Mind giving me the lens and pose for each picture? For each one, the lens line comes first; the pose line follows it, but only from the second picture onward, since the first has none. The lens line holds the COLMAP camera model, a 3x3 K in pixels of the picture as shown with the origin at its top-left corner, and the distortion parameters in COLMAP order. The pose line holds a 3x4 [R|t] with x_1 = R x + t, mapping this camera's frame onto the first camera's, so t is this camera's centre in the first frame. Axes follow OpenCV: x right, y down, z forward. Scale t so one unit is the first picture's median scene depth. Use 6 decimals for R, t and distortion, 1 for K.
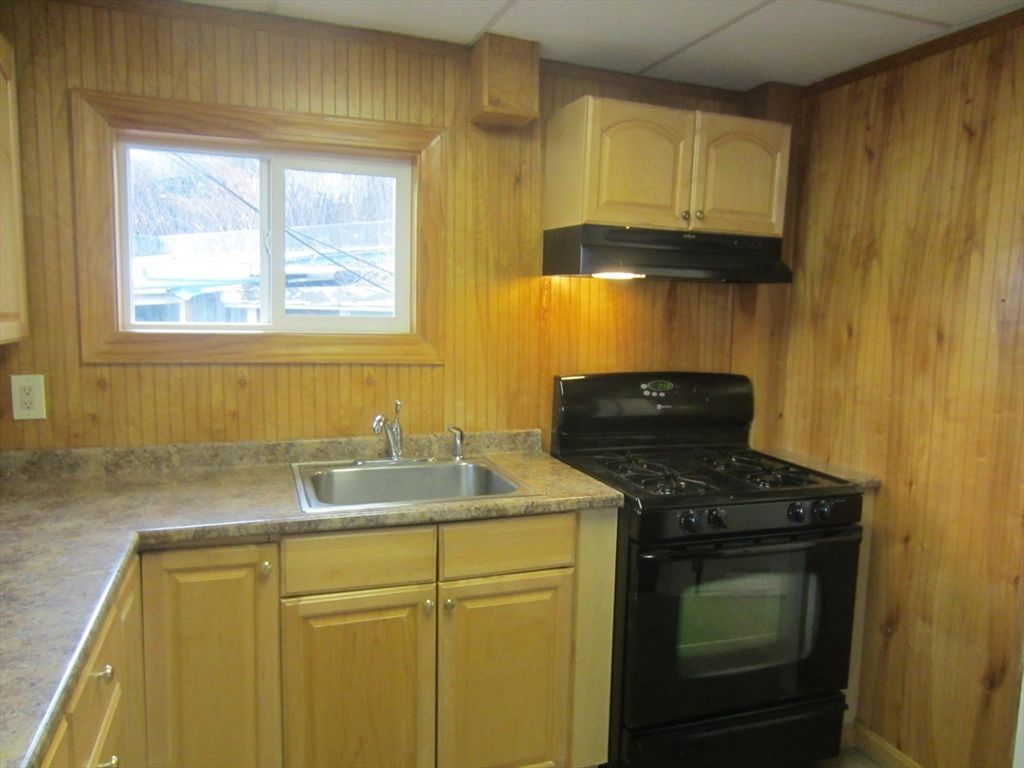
lens RADIAL K [[736.8, 0, 513.6], [0, 736.8, 384.3], [0, 0, 1]] dist [-0.012457, 0.005381]
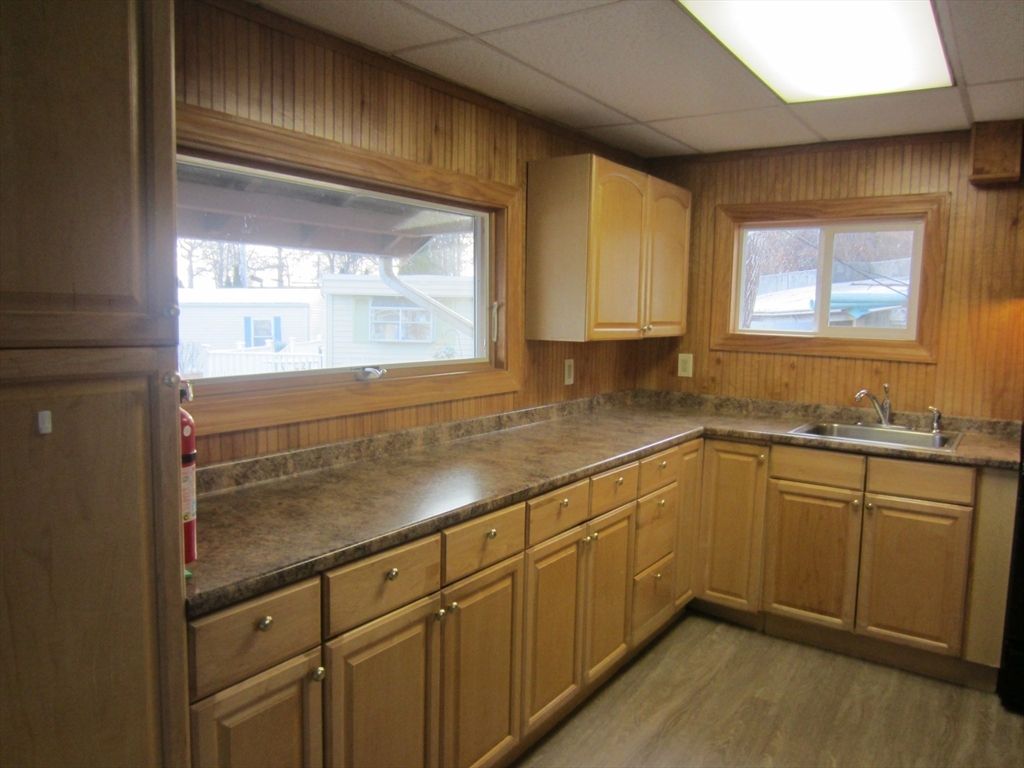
lens RADIAL K [[736.8, 0, 519.4], [0, 736.8, 386.7], [0, 0, 1]] dist [-0.012457, 0.005381]
pose [[0.590619, 0.077235, -0.803246, 0.596958], [-0.096114, 0.995056, 0.025006, 0.061291], [0.801206, 0.062434, 0.595122, -0.468429]]
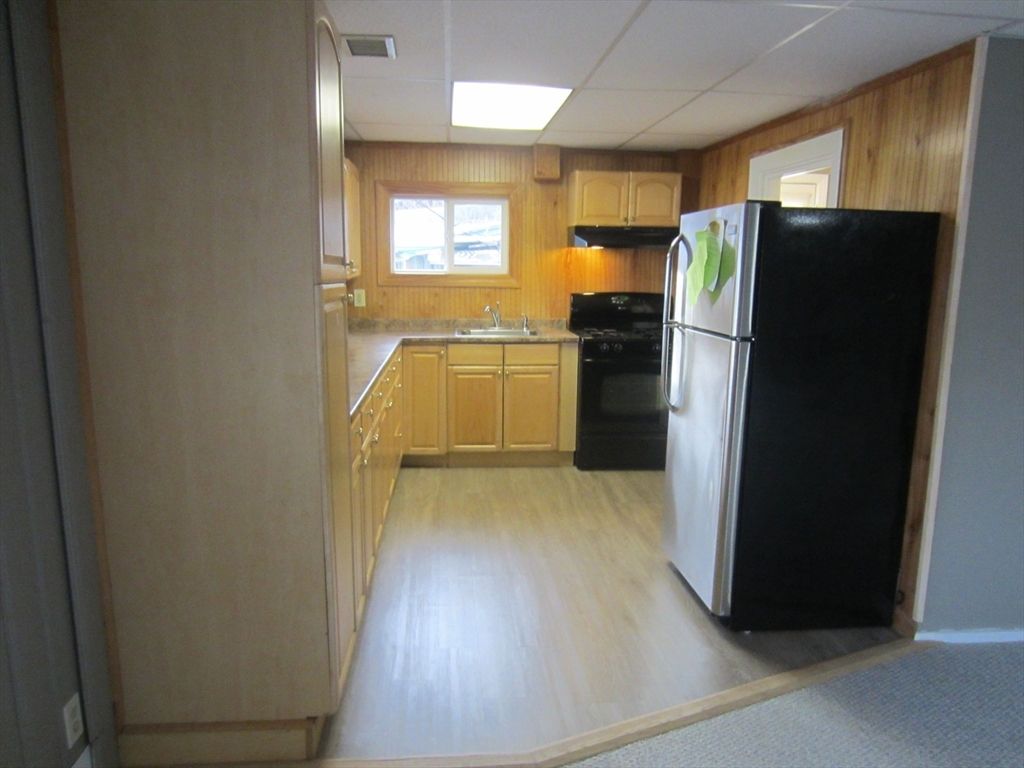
lens RADIAL K [[736.8, 0, 515.7], [0, 736.8, 385.5], [0, 0, 1]] dist [-0.012457, 0.005381]
pose [[0.966475, 0.031886, -0.254771, 0.518860], [-0.016771, 0.997979, 0.061284, 0.146021], [0.256211, -0.054957, 0.965057, -1.309381]]
